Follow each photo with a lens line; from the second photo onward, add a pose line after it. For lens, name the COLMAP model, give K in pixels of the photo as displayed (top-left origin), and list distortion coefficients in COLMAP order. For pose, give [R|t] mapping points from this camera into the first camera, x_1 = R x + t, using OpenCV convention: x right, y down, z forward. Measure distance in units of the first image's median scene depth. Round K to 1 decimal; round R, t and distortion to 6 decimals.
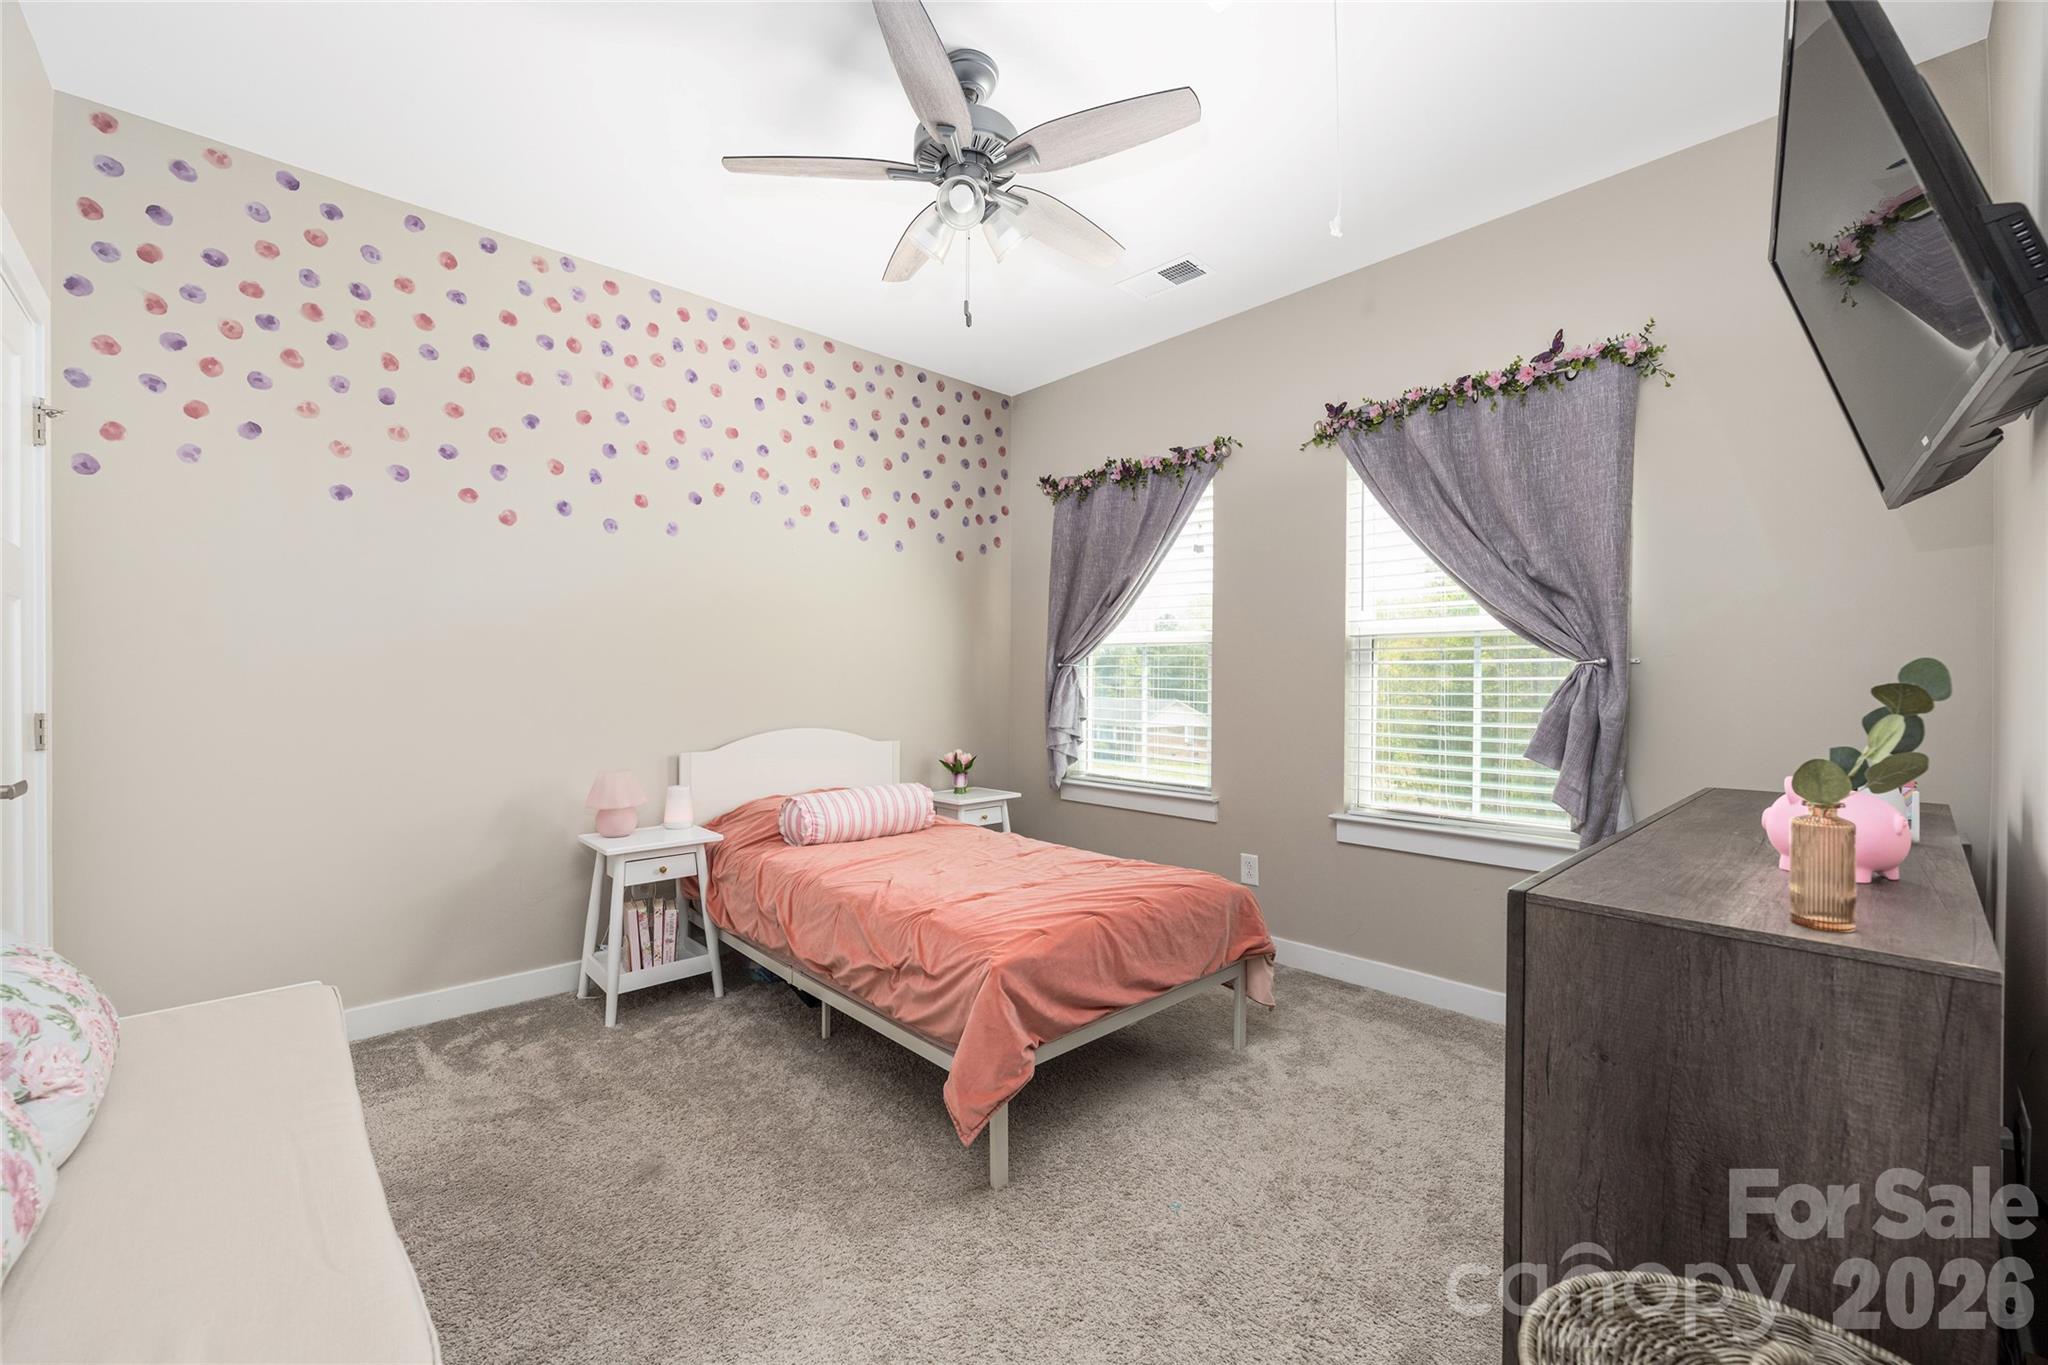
lens RADIAL K [[824.4, 0, 1019.6], [0, 824.4, 682.6], [0, 0, 1]] dist [-0.007401, 0.000631]
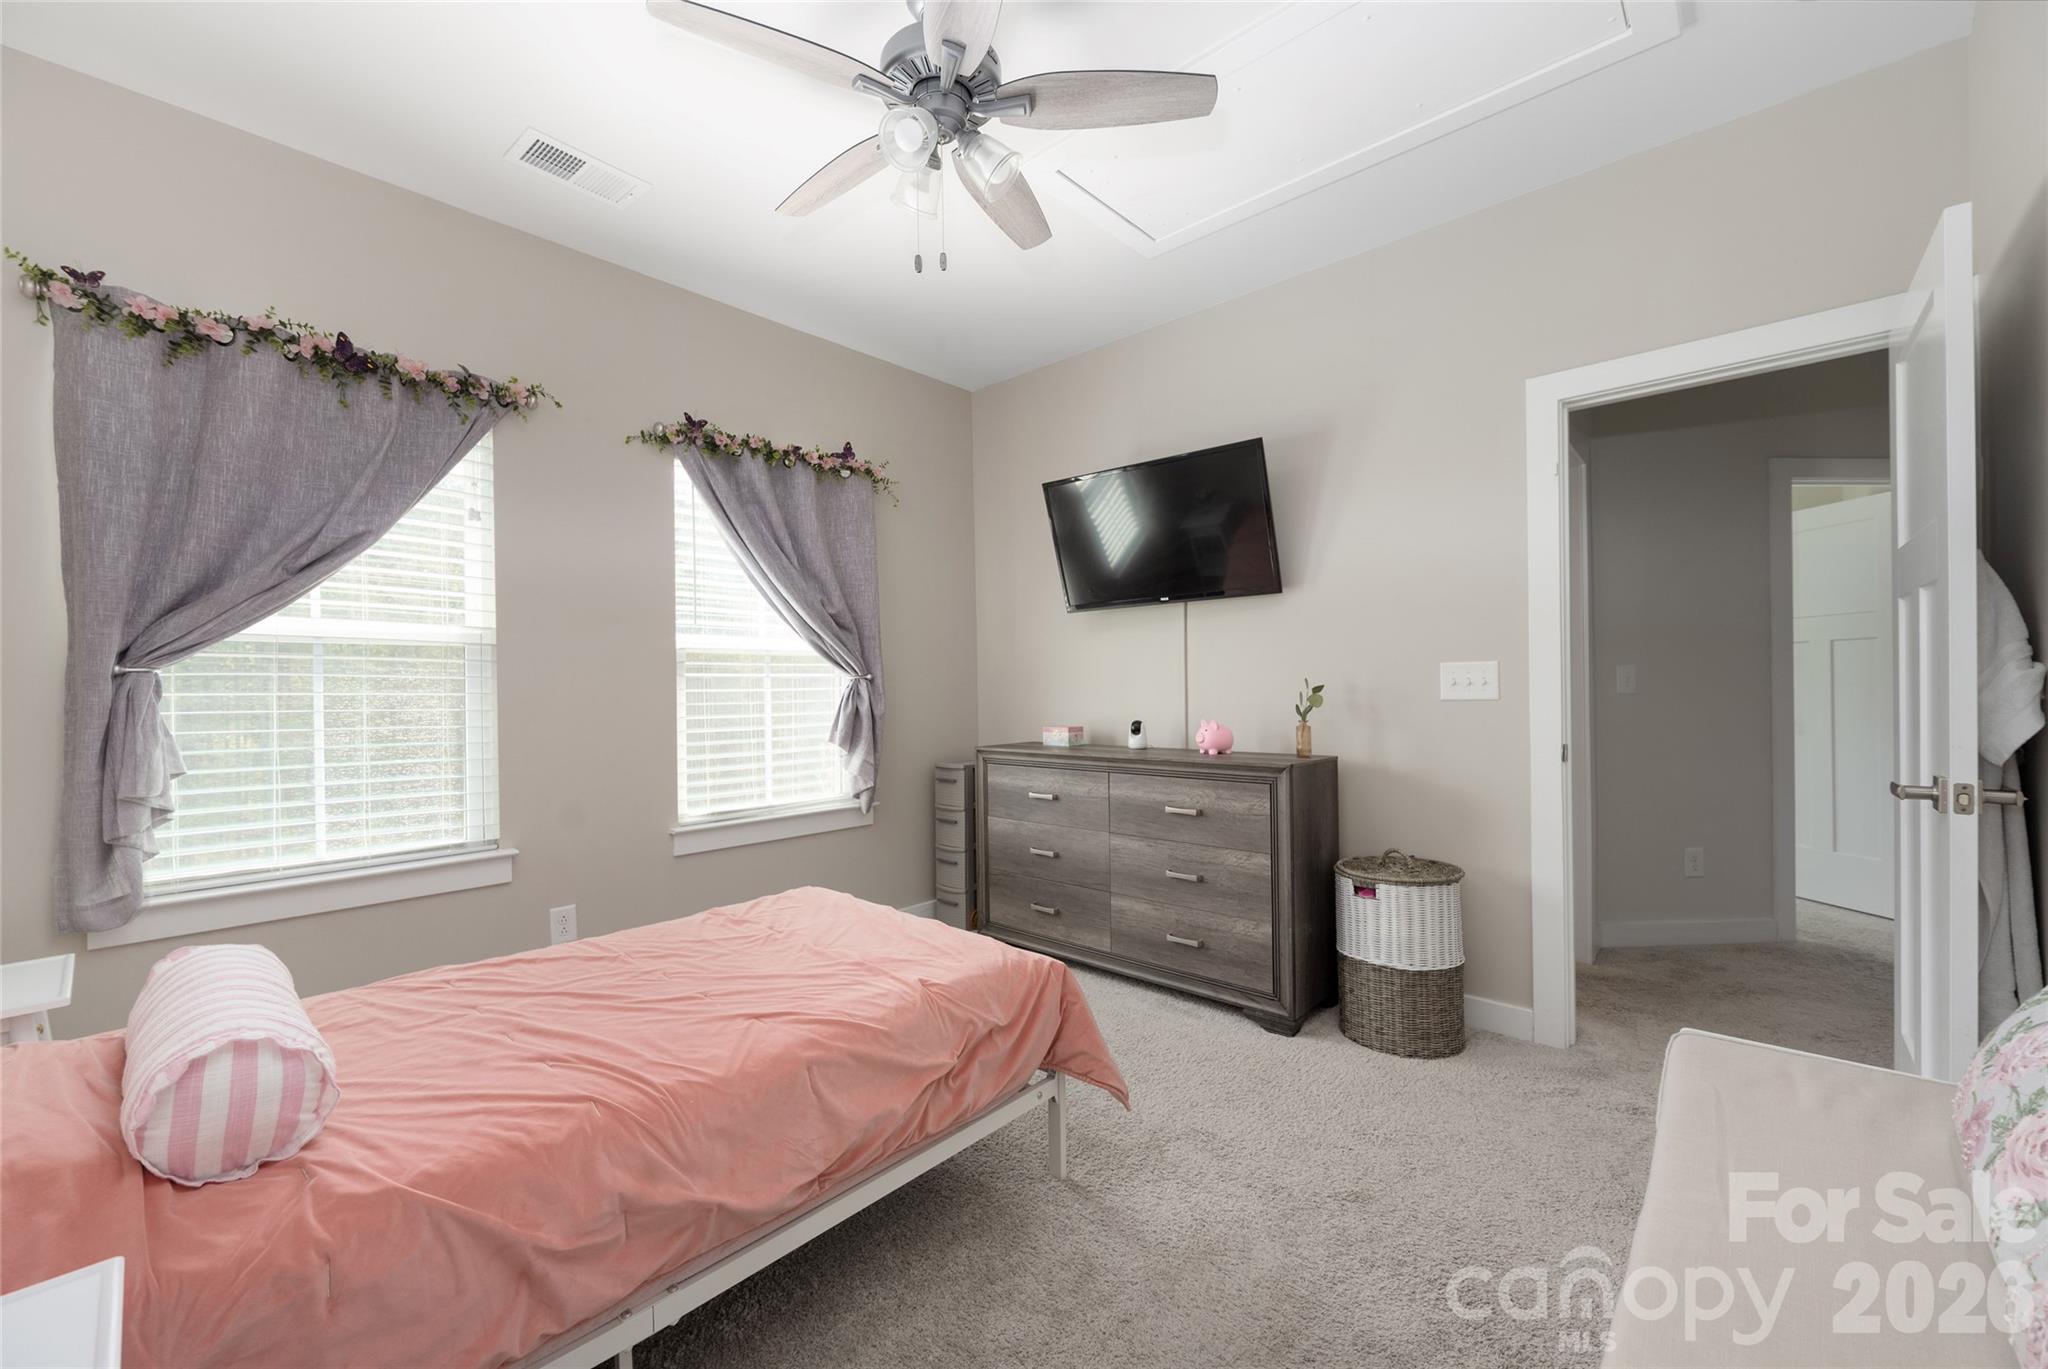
lens RADIAL K [[824.4, 0, 1019.6], [0, 824.4, 684.6], [0, 0, 1]] dist [-0.007401, 0.000631]
pose [[-0.087549, 0.000359, 0.996160, -0.584321], [0.014001, 0.999902, 0.000870, -0.006969], [-0.996062, 0.014023, -0.087545, 0.625710]]
